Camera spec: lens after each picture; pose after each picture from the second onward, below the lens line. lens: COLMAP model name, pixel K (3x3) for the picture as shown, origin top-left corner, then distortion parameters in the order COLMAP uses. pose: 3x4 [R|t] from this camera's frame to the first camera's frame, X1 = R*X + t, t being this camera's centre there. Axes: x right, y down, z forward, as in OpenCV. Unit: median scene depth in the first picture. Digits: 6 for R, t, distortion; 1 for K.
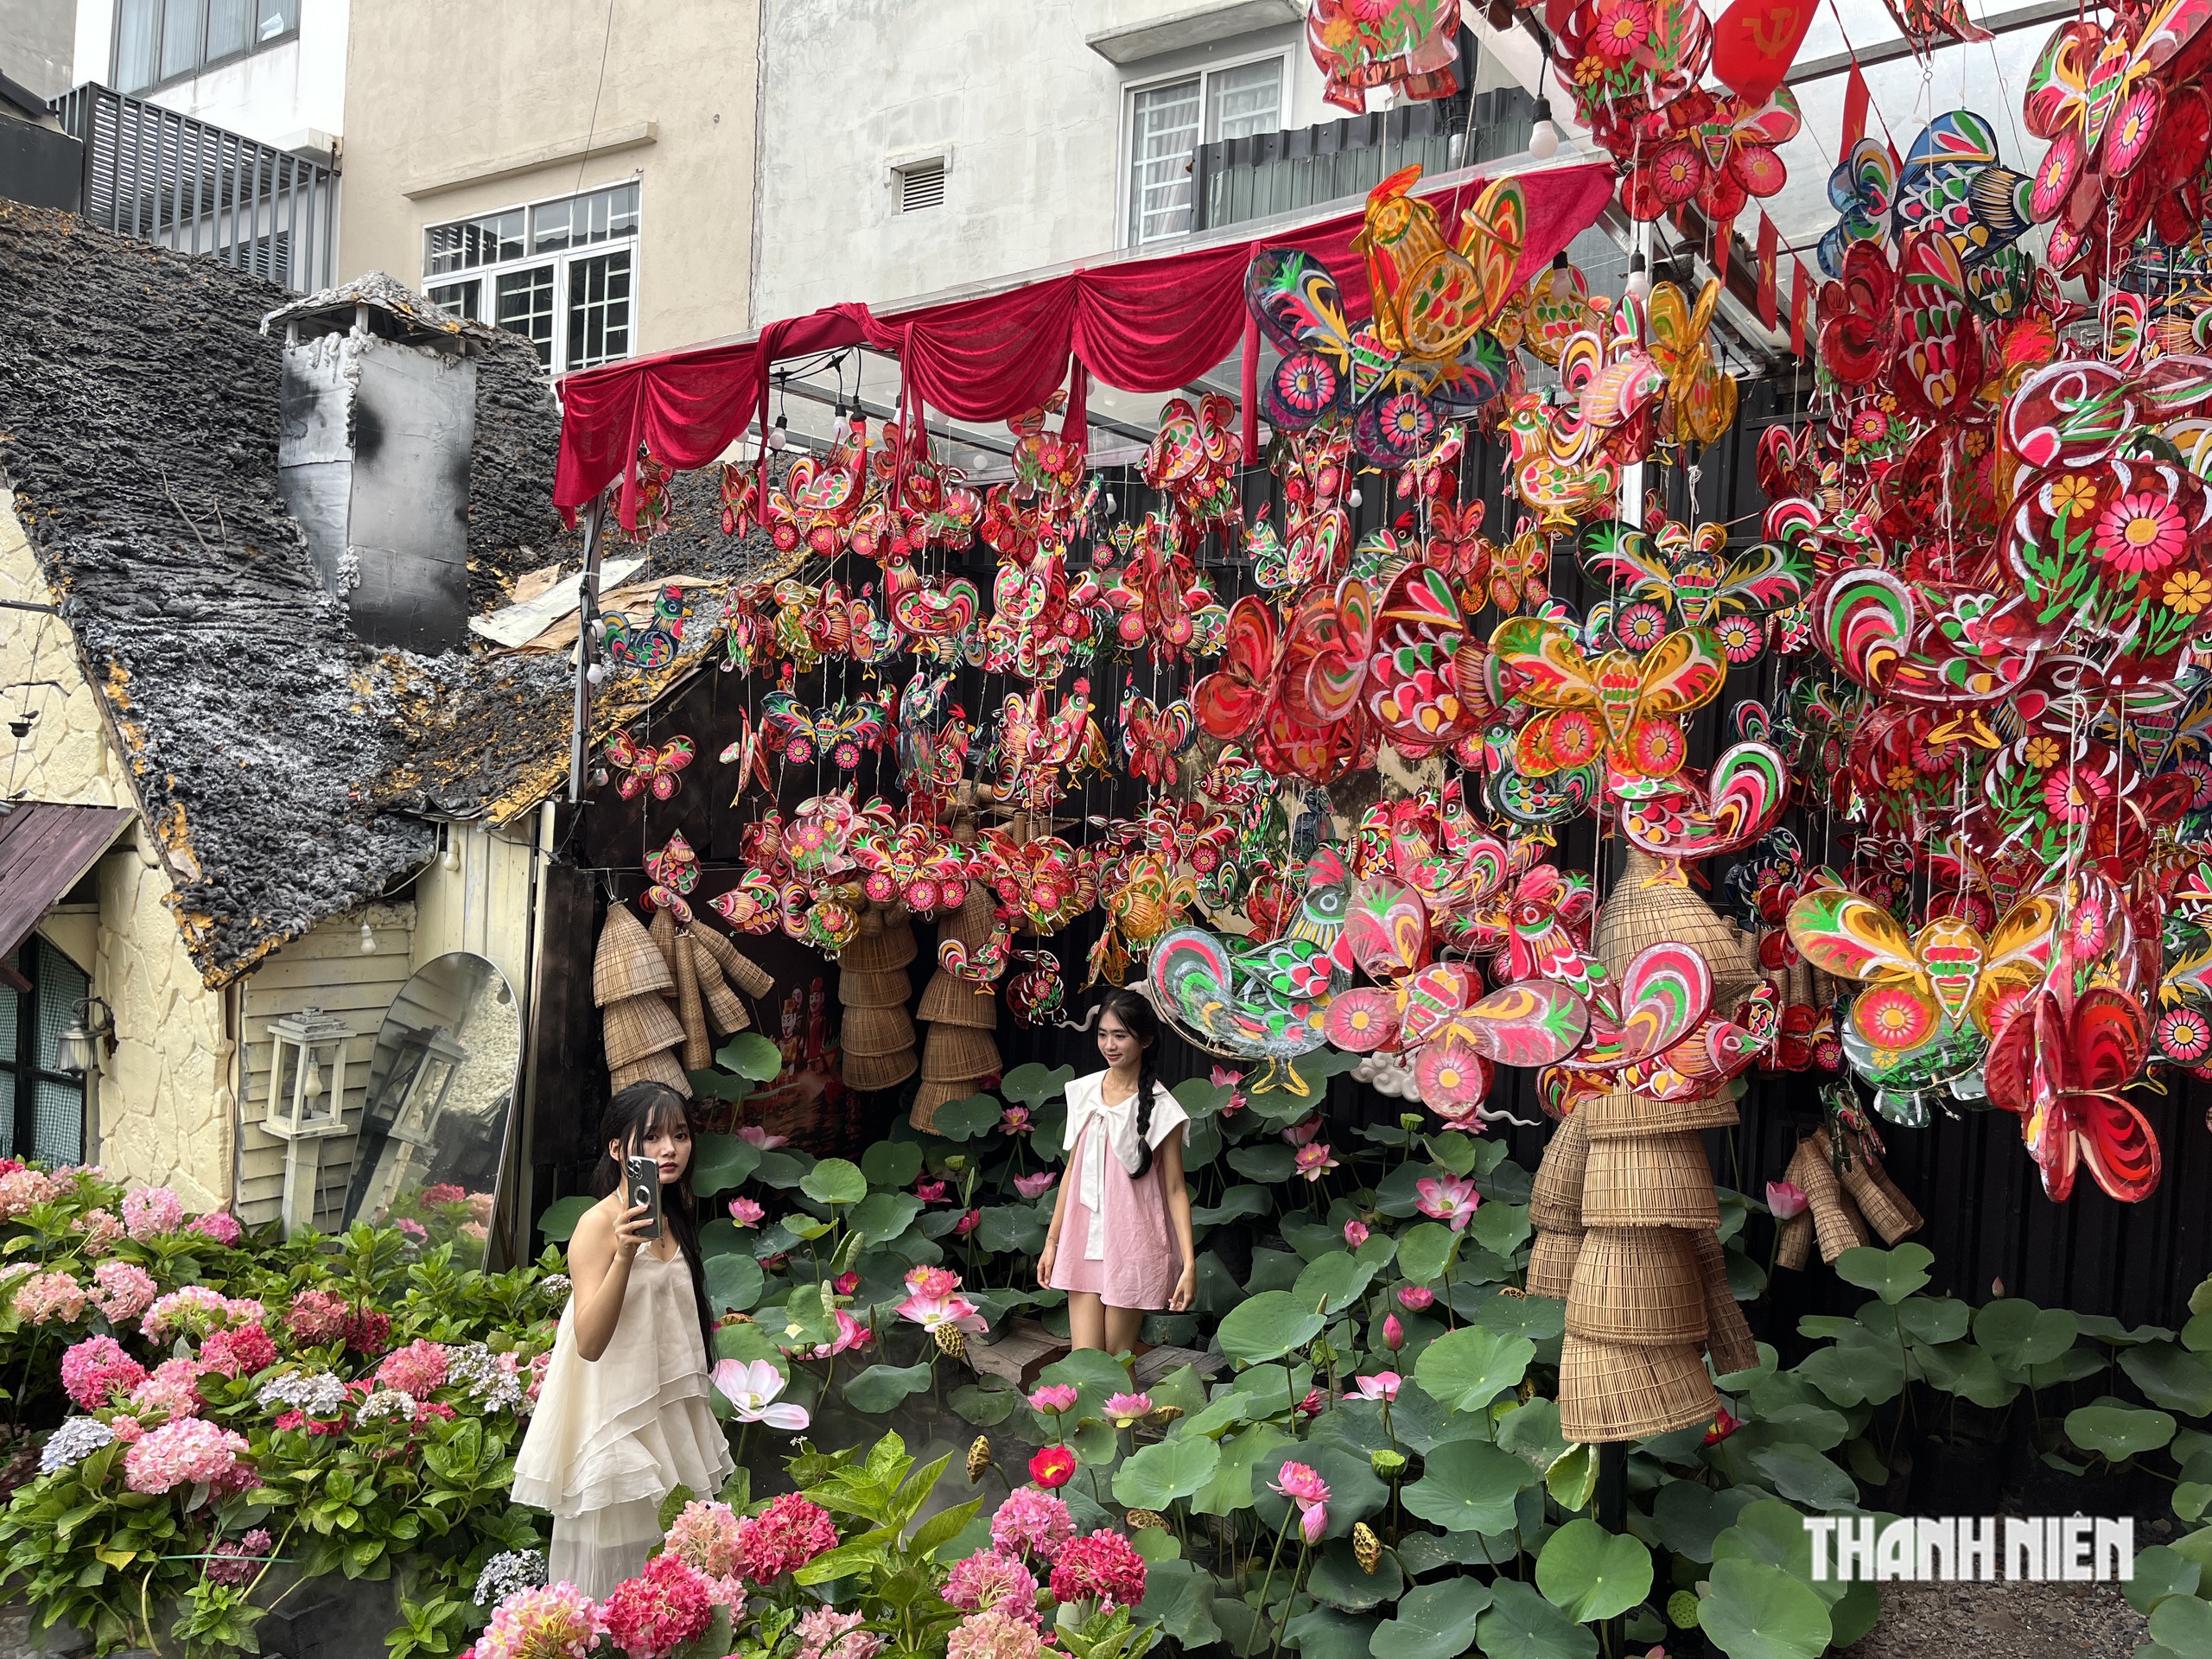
lens RADIAL K [[1636.5, 0, 1104.8], [0, 1636.5, 757.4], [0, 0, 1]] dist [-0.006530, -0.004842]
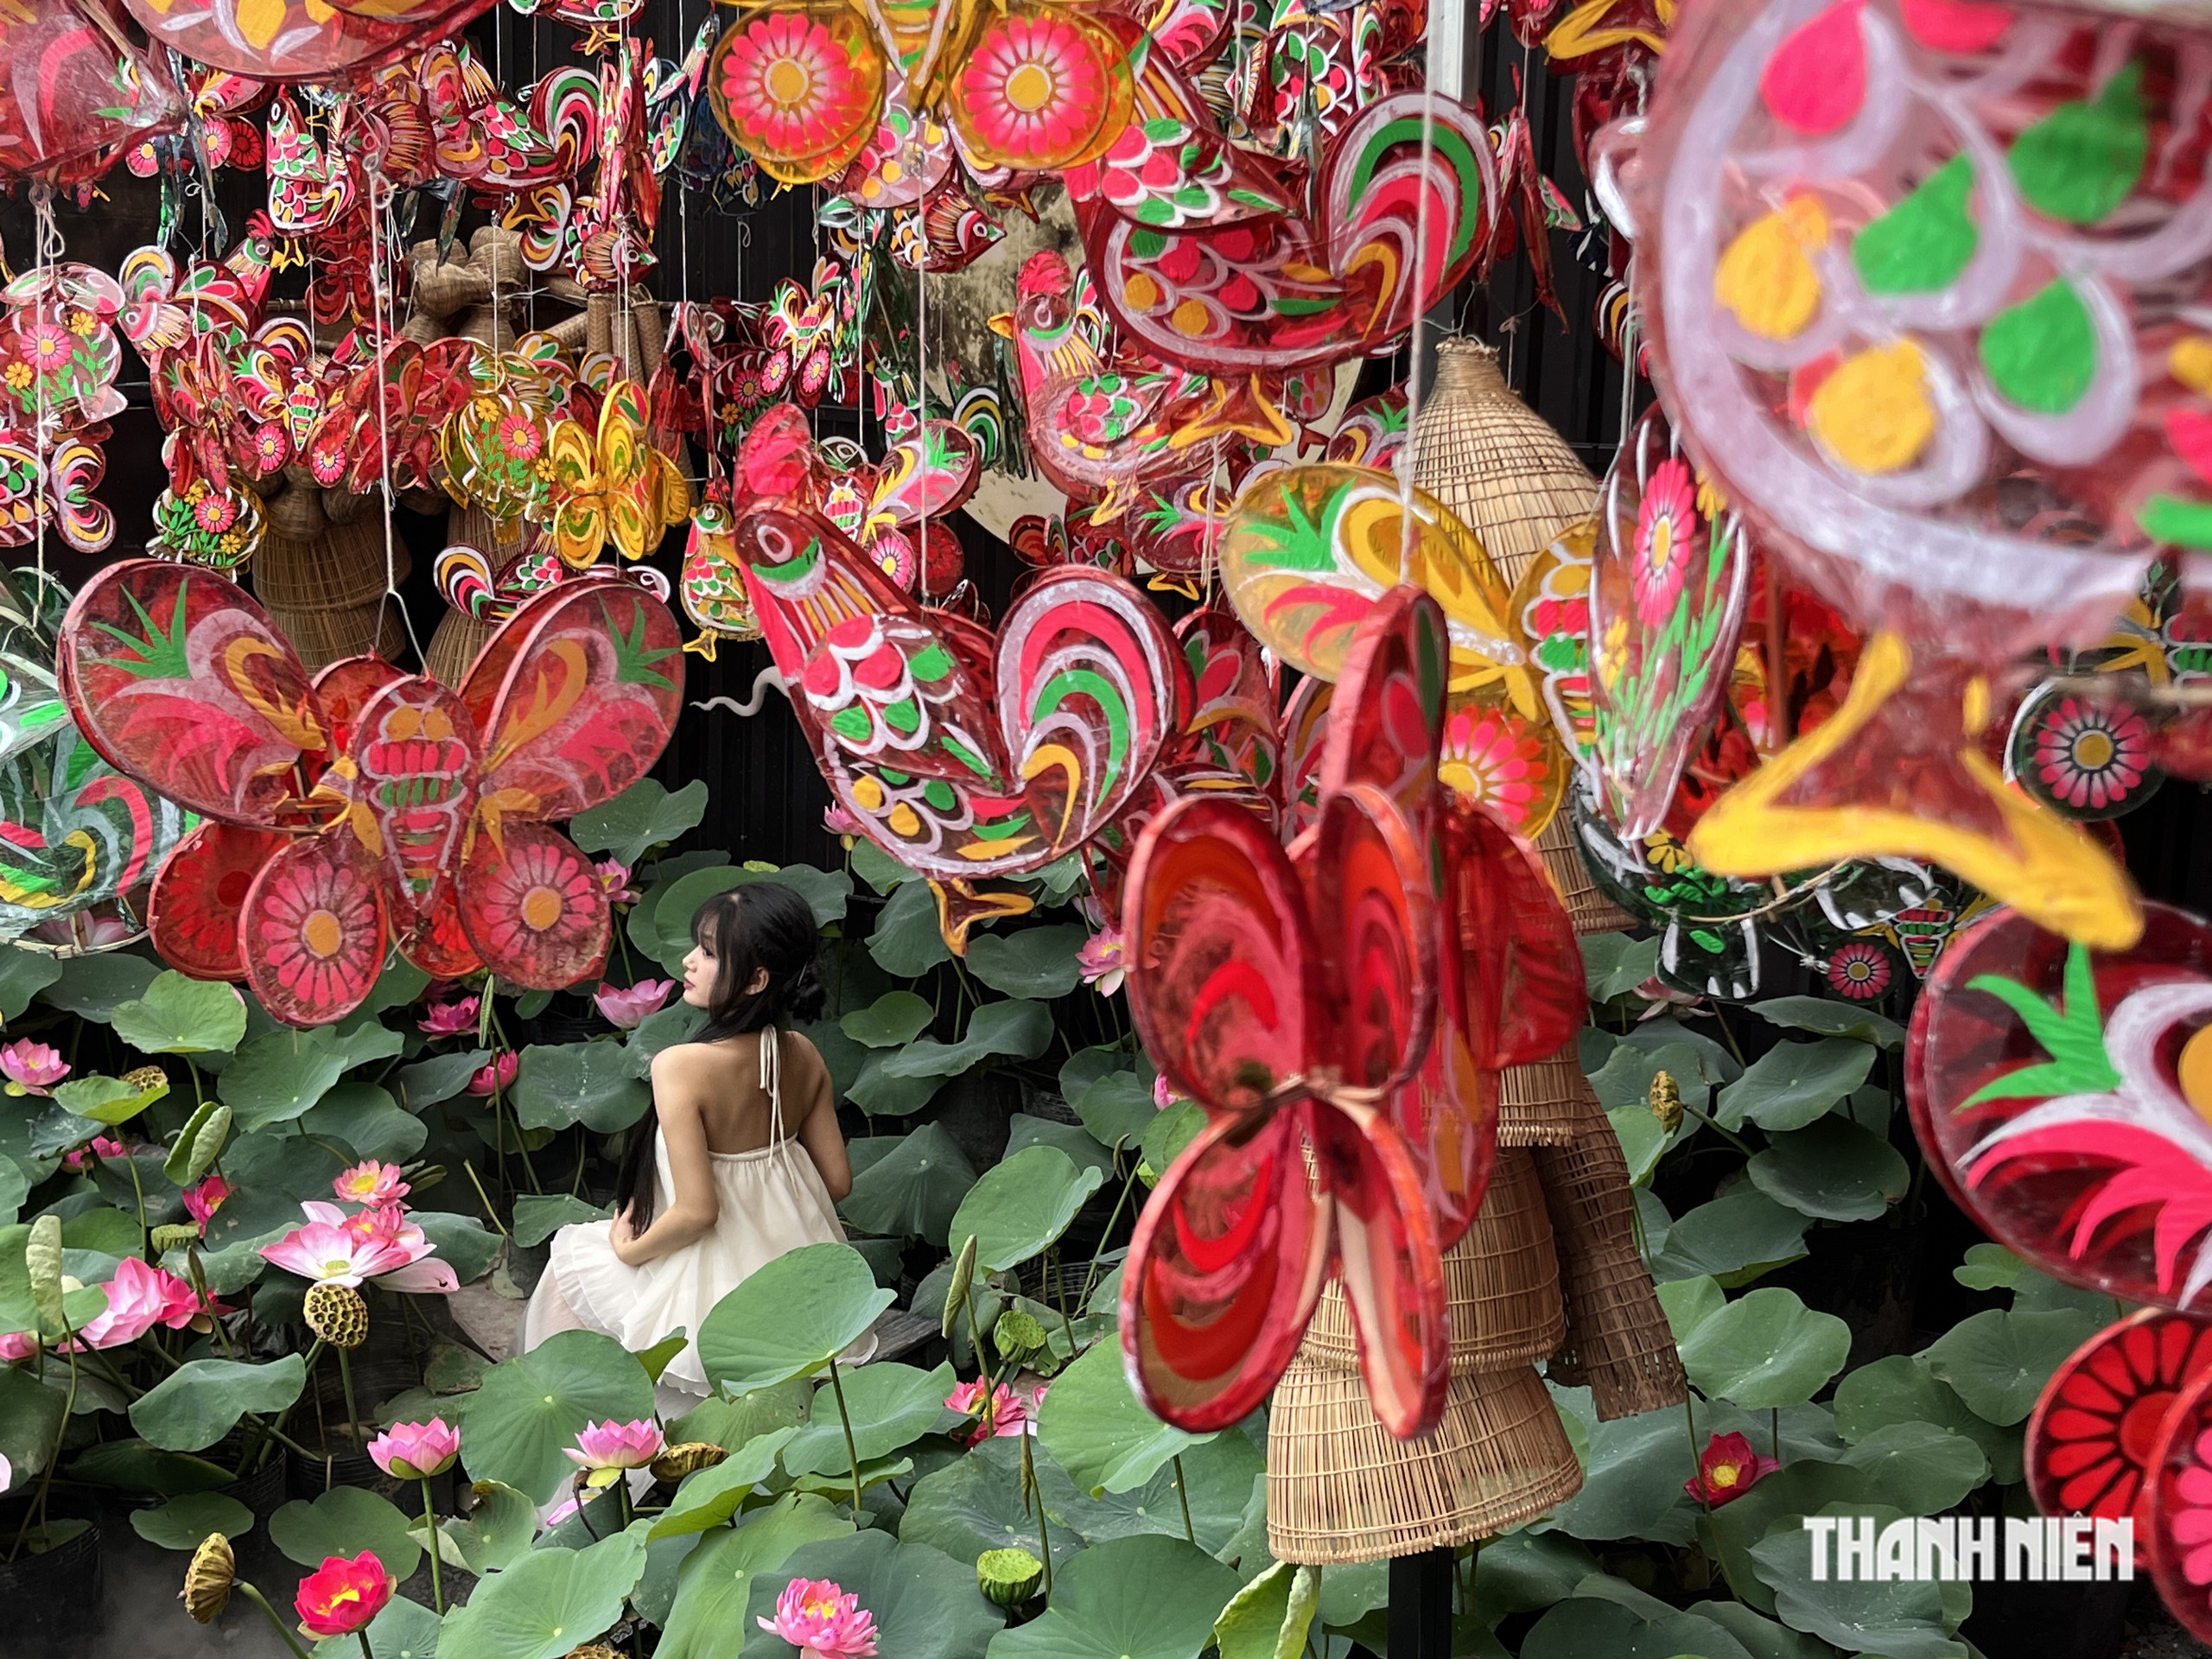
lens RADIAL K [[2869.7, 0, 1106.0], [0, 2869.7, 829.5], [0, 0, 1]] dist [0.020757, 0.059783]
pose [[0.999786, -0.016674, -0.012285, 0.169019], [0.018937, 0.976155, 0.216249, 0.008095], [0.008386, -0.216435, 0.976261, 0.131938]]
